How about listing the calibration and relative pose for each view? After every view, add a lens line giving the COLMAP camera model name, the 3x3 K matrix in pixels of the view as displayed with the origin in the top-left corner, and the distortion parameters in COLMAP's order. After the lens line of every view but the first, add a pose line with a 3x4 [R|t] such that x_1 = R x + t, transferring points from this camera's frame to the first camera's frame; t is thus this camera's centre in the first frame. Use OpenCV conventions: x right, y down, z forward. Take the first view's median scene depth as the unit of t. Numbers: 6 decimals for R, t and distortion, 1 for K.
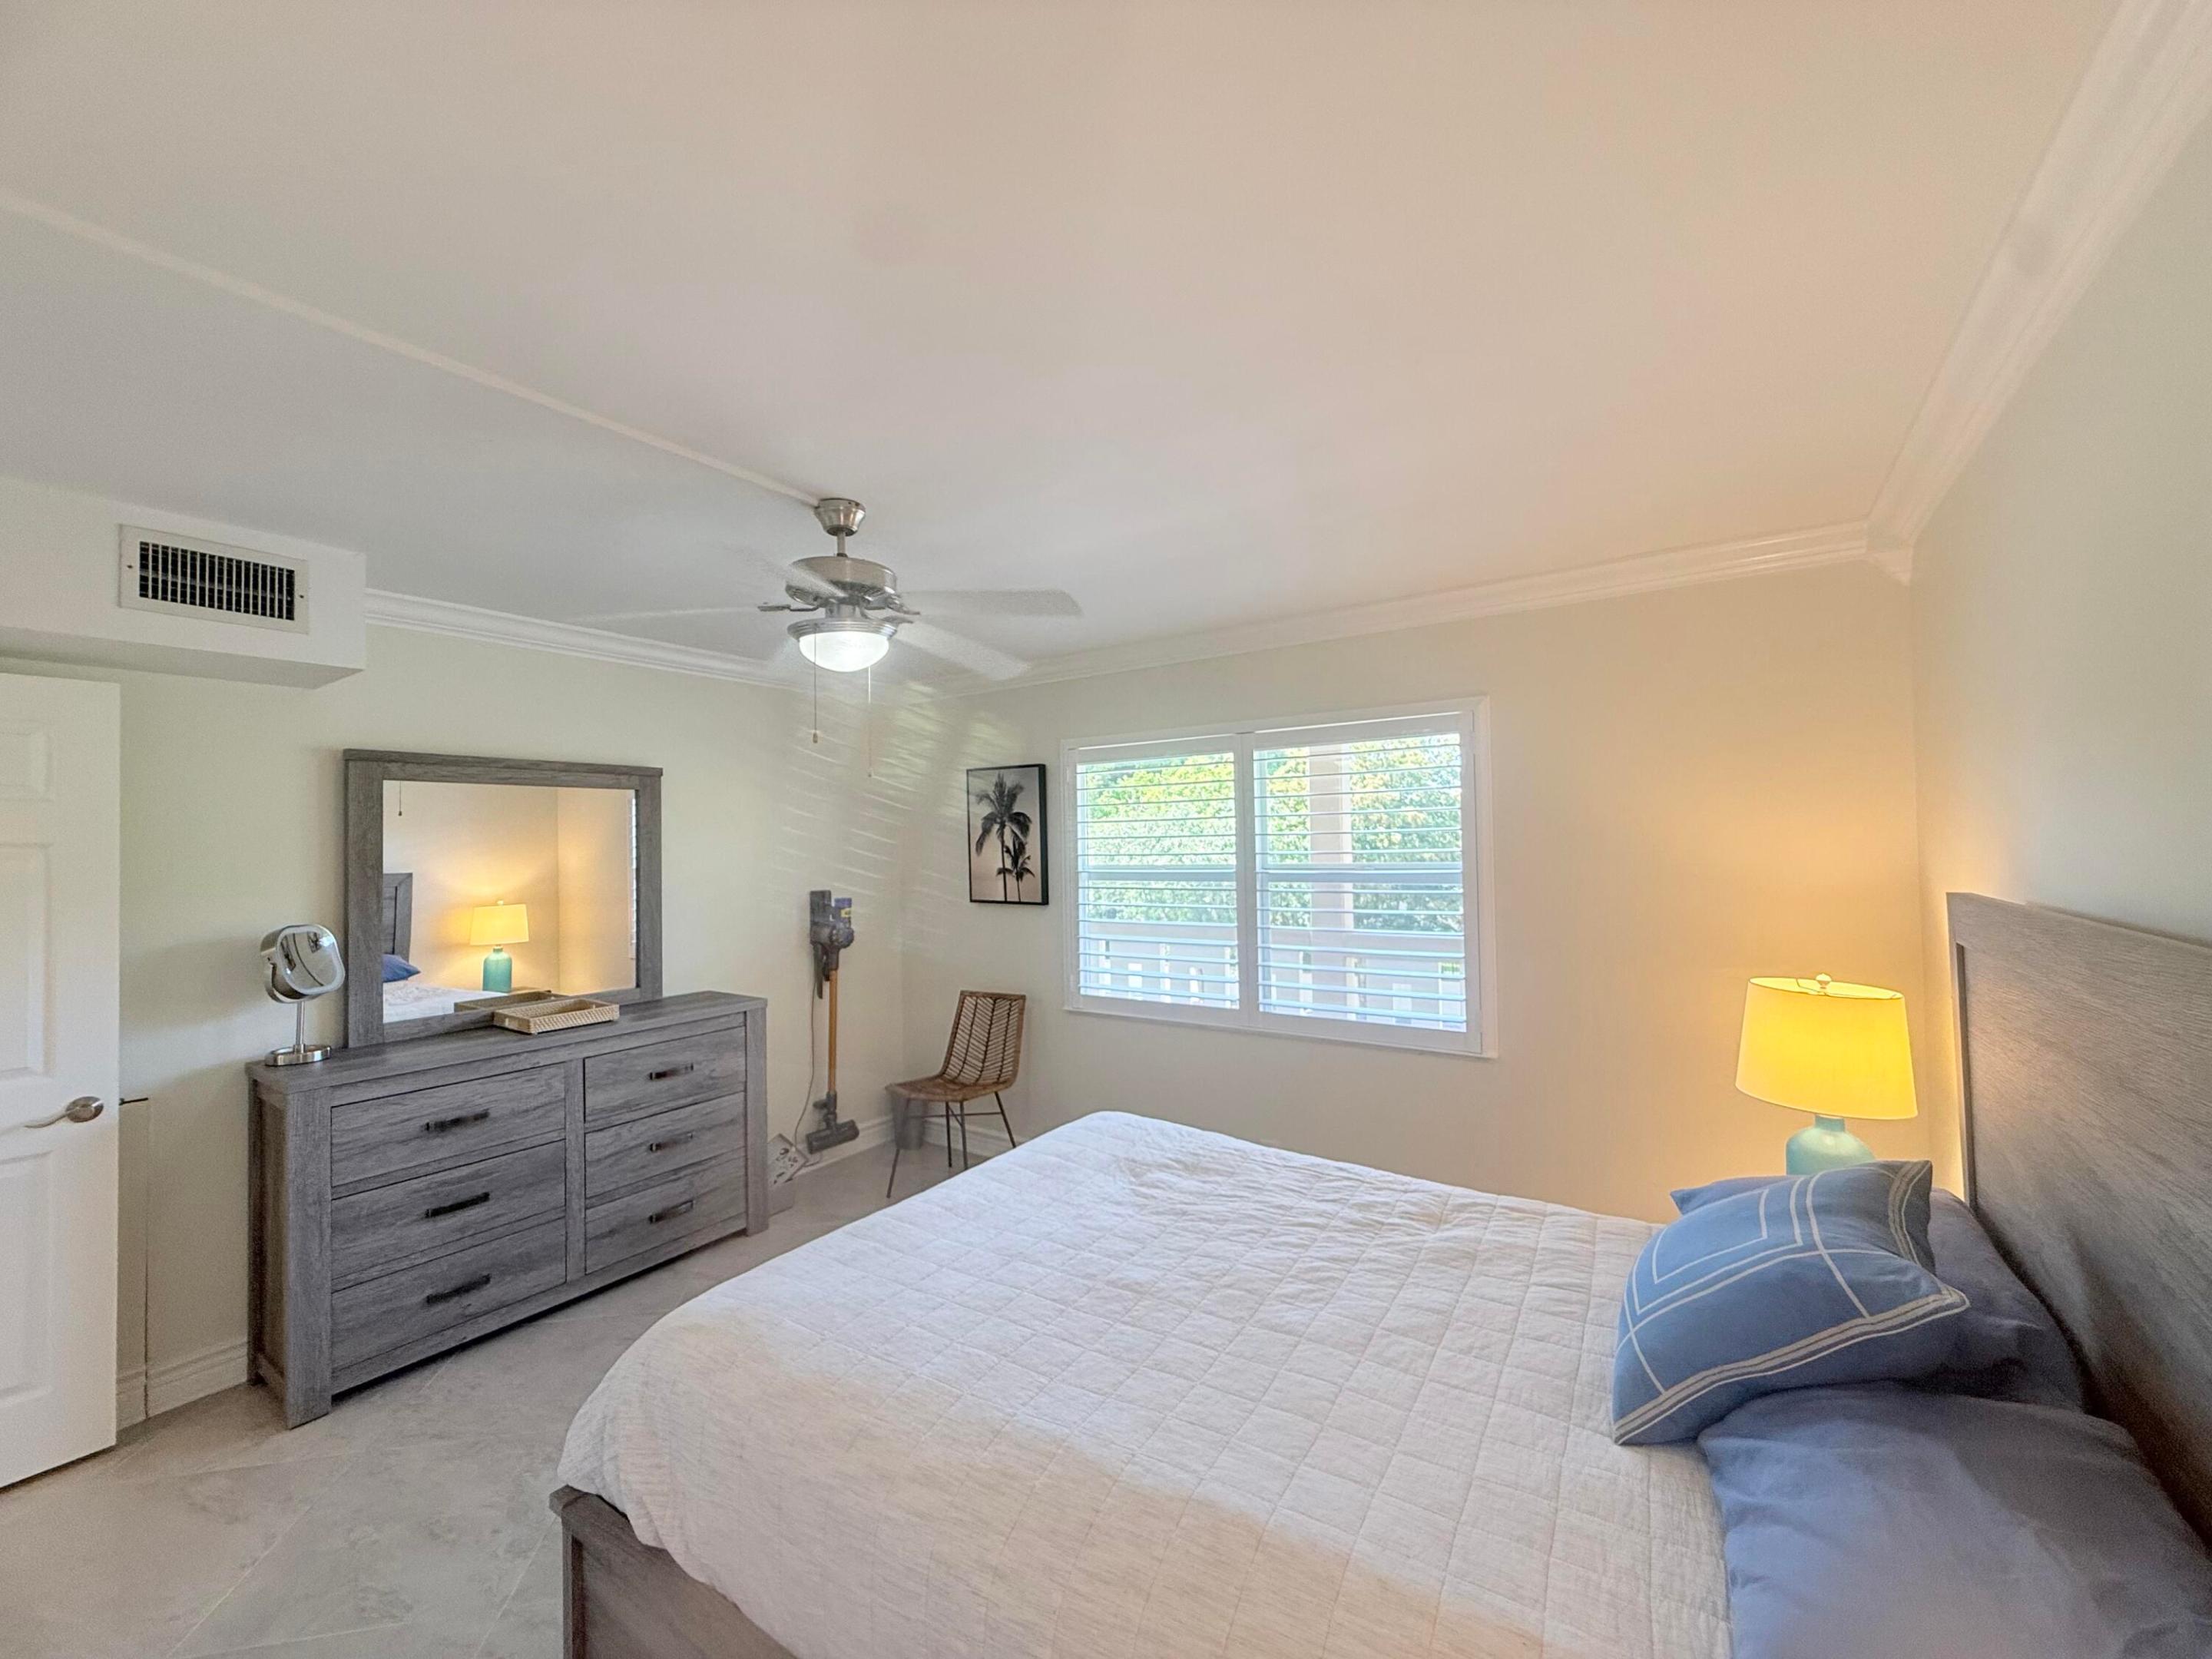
lens RADIAL K [[883.2, 0, 1097.7], [0, 883.2, 828.5], [0, 0, 1]] dist [0.000785, 0.000106]
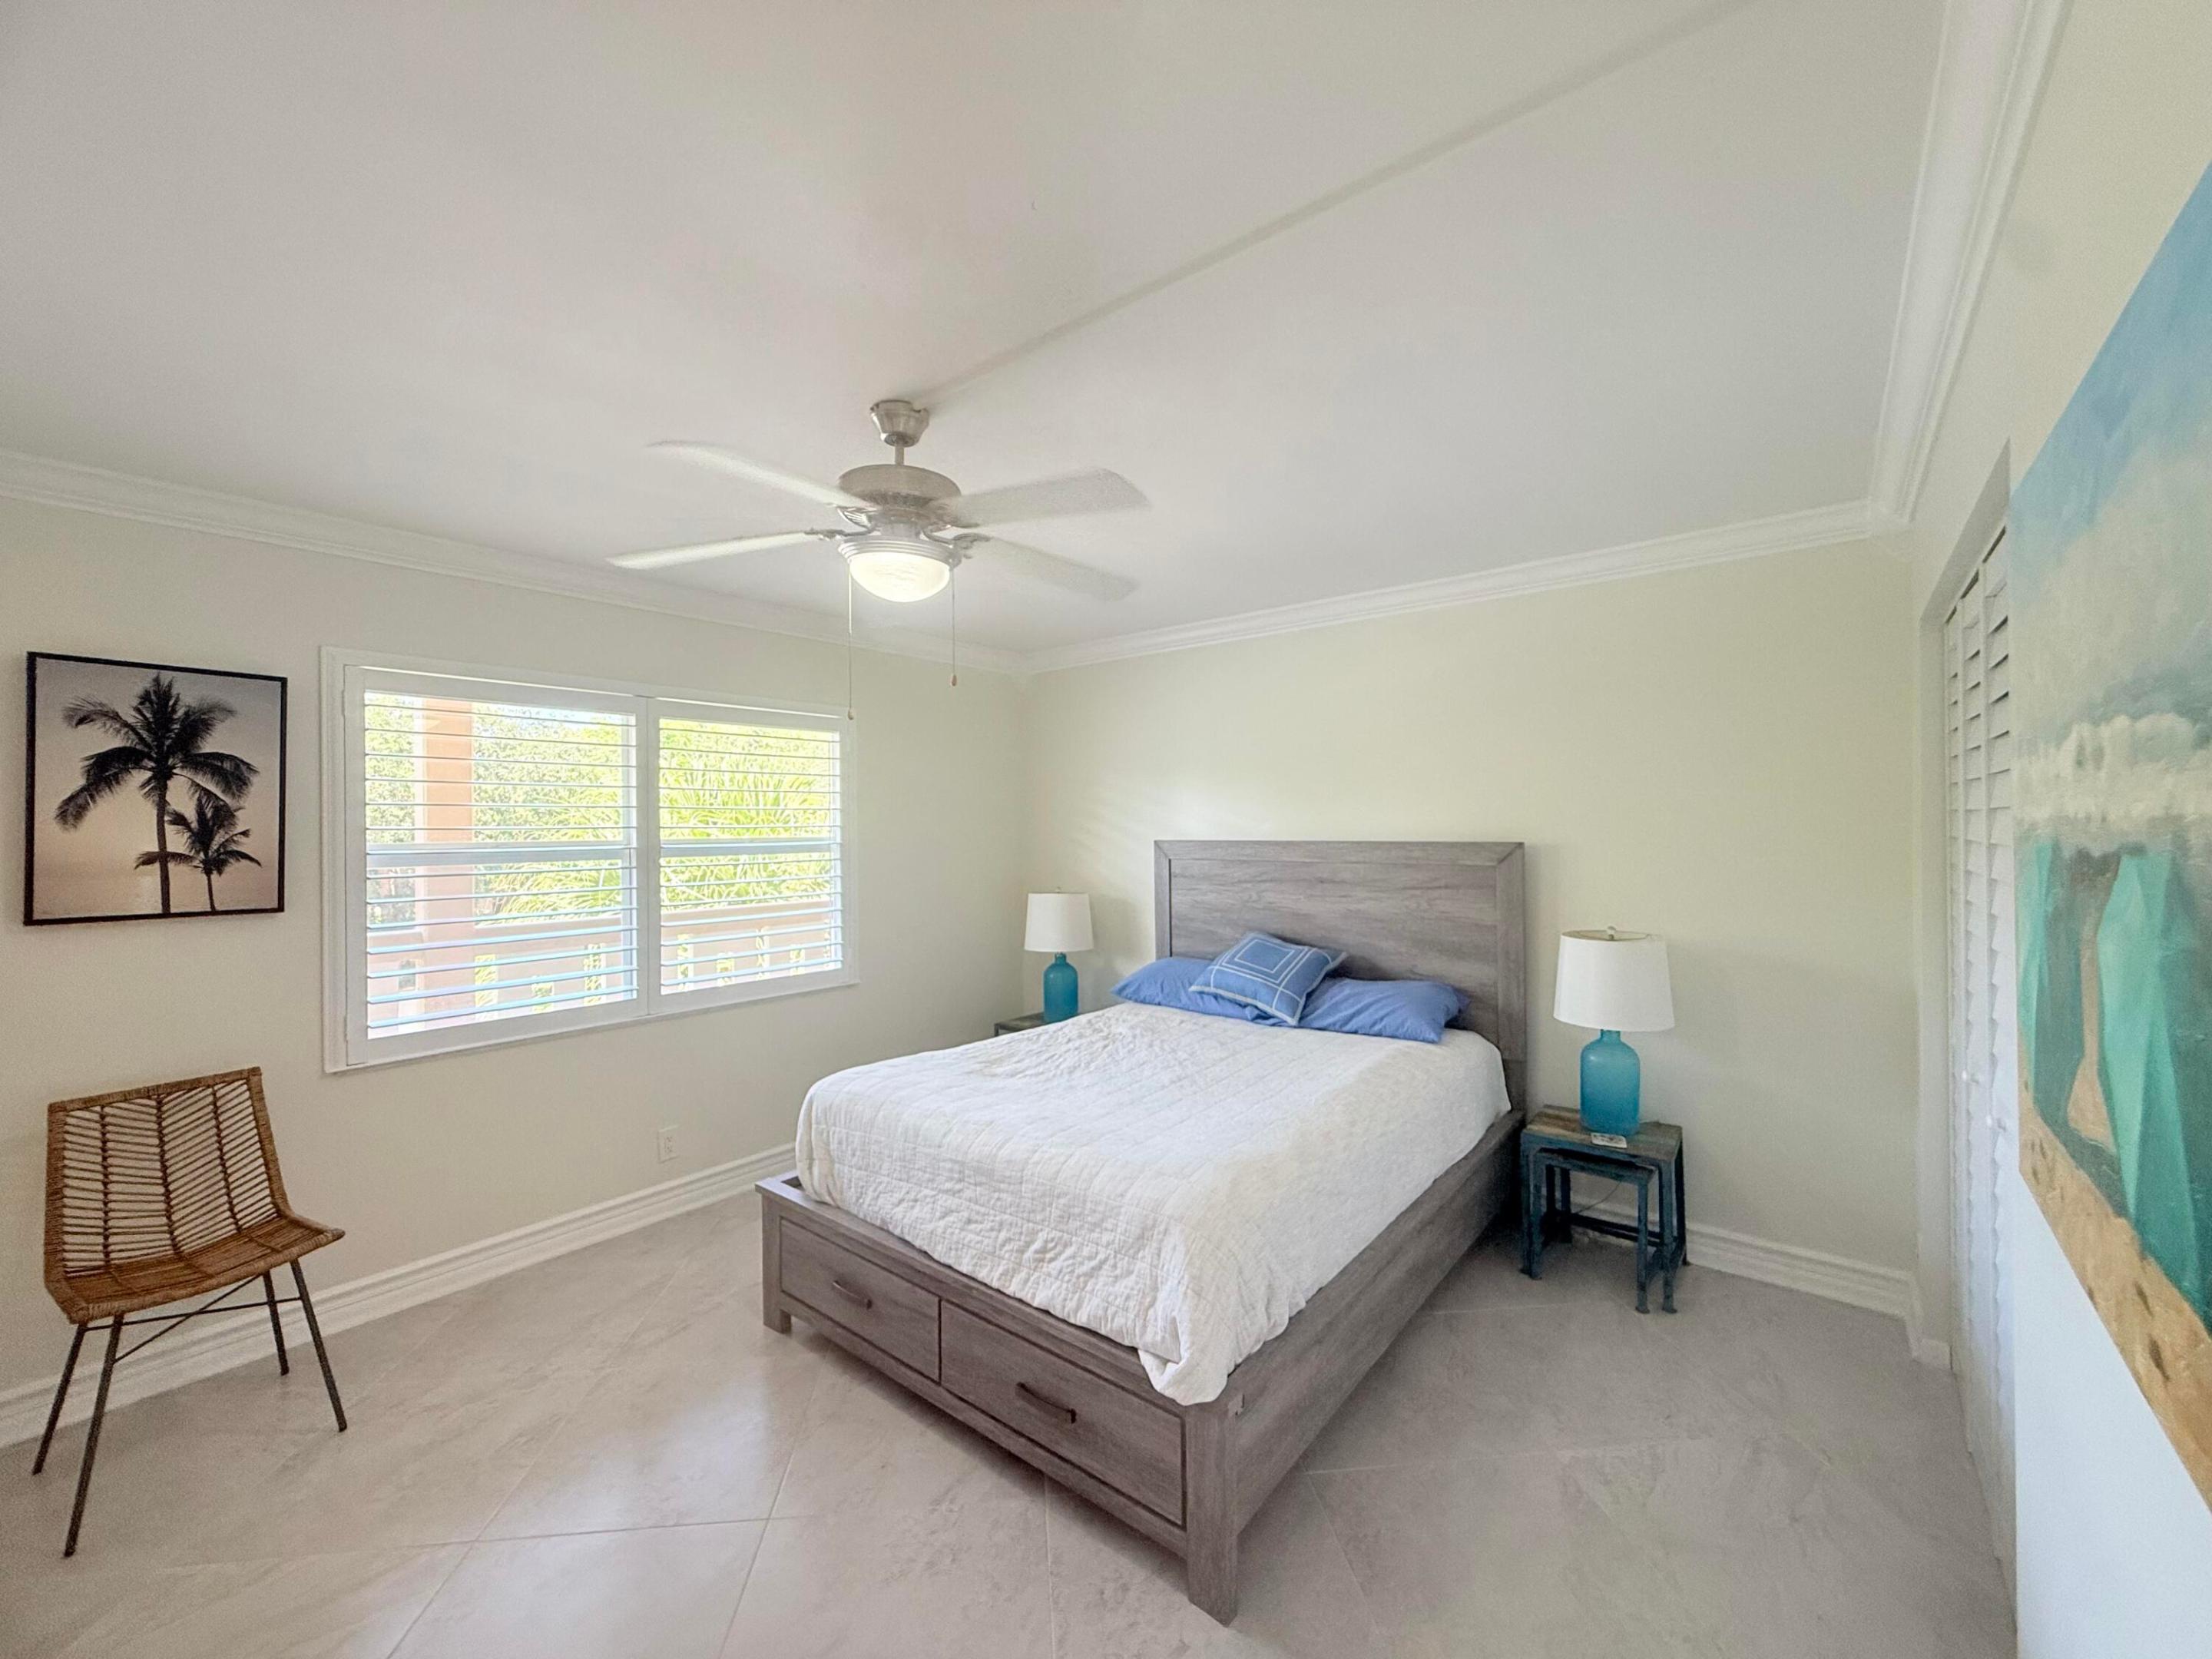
lens RADIAL K [[883.2, 0, 1097.7], [0, 883.2, 828.5], [0, 0, 1]] dist [0.000785, 0.000106]
pose [[0.082044, 0.016001, 0.996500, -0.725326], [-0.011129, 0.999823, -0.015138, 0.038597], [-0.996567, -0.009848, 0.082207, 0.463257]]
